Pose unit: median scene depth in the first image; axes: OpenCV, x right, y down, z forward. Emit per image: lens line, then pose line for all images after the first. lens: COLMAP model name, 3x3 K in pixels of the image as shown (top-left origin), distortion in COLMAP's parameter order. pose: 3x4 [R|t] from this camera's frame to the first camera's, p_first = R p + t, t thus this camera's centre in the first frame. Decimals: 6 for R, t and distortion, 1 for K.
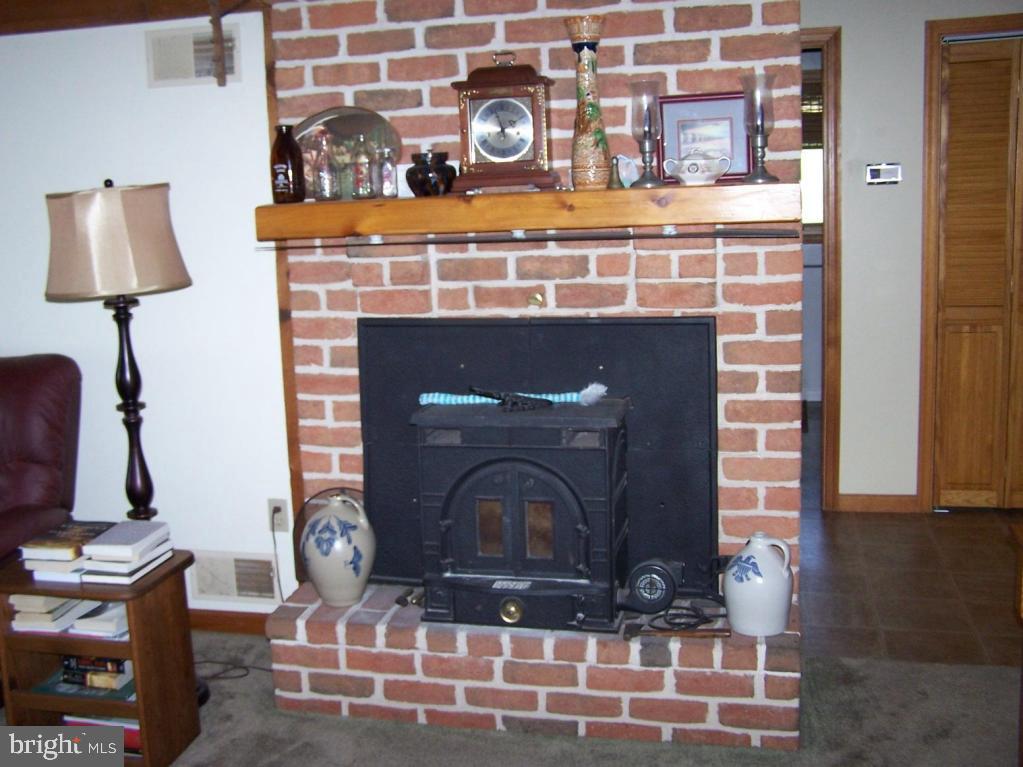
lens RADIAL K [[1133.4, 0, 512.3], [0, 1133.4, 392.6], [0, 0, 1]] dist [-0.119402, 0.000000]
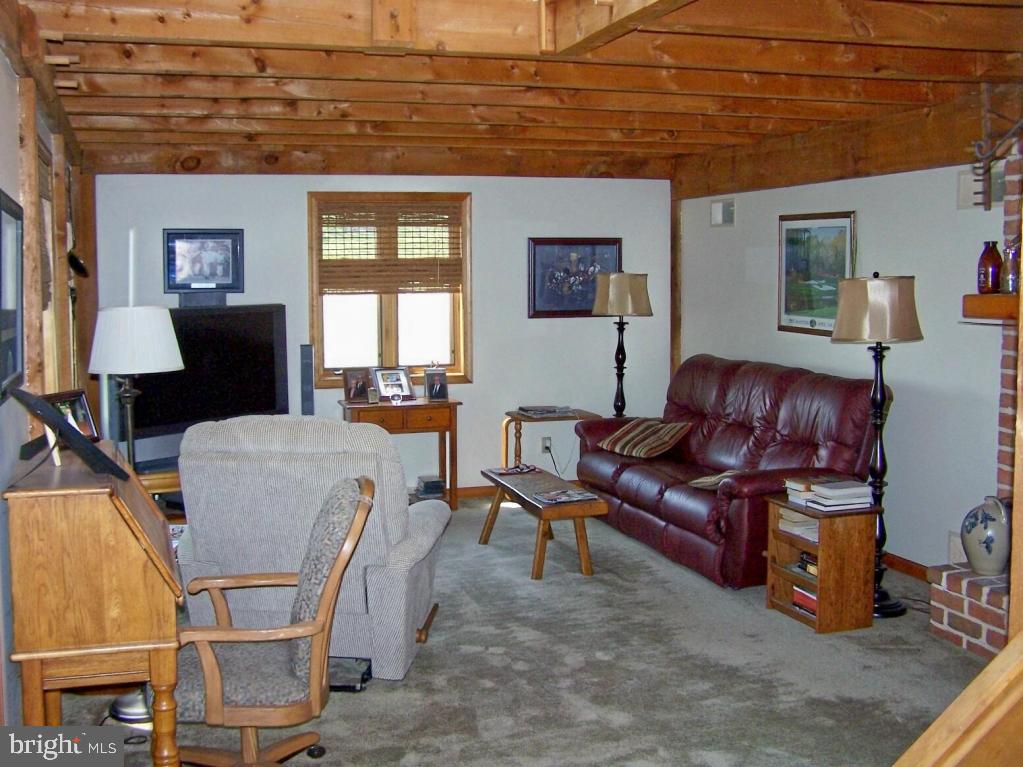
lens RADIAL K [[1133.4, 0, 511.0], [0, 1133.4, 380.0], [0, 0, 1]] dist [-0.119402, 0.000000]
pose [[0.531490, 0.117790, -0.838835, 0.712196], [-0.164076, 0.985845, 0.034474, -0.004152], [0.831022, 0.119310, 0.543293, -0.303165]]
